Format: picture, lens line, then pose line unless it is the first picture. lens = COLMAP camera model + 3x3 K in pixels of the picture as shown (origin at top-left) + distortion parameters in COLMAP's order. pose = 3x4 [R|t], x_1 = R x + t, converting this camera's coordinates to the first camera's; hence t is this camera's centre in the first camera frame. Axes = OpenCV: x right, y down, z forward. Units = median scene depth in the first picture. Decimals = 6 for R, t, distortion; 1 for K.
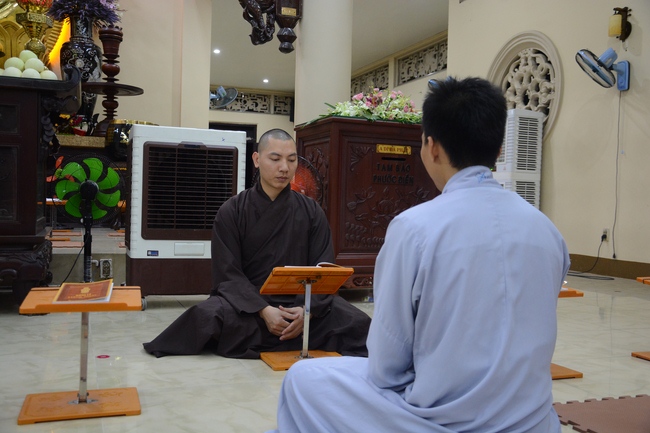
lens RADIAL K [[688.1, 0, 325.1], [0, 688.1, 217.5], [0, 0, 1]] dist [-0.022139, 0.000000]
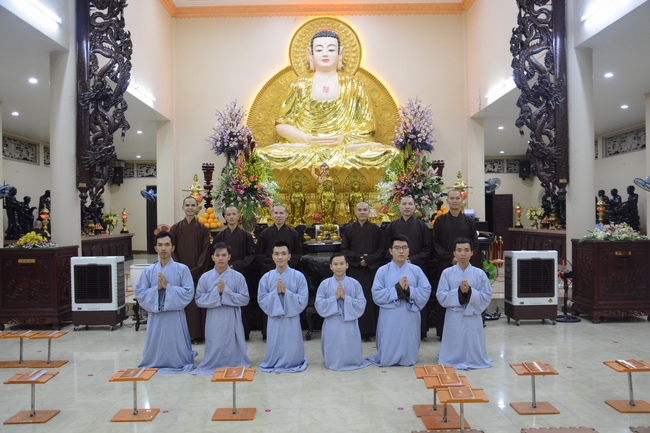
lens RADIAL K [[591.7, 0, 326.9], [0, 591.7, 214.3], [0, 0, 1]] dist [-0.003162, 0.004705]
pose [[0.949544, -0.032271, -0.311970, -0.176117], [0.026709, 0.999399, -0.022086, -0.176873], [0.312495, 0.012639, 0.949835, -0.930124]]
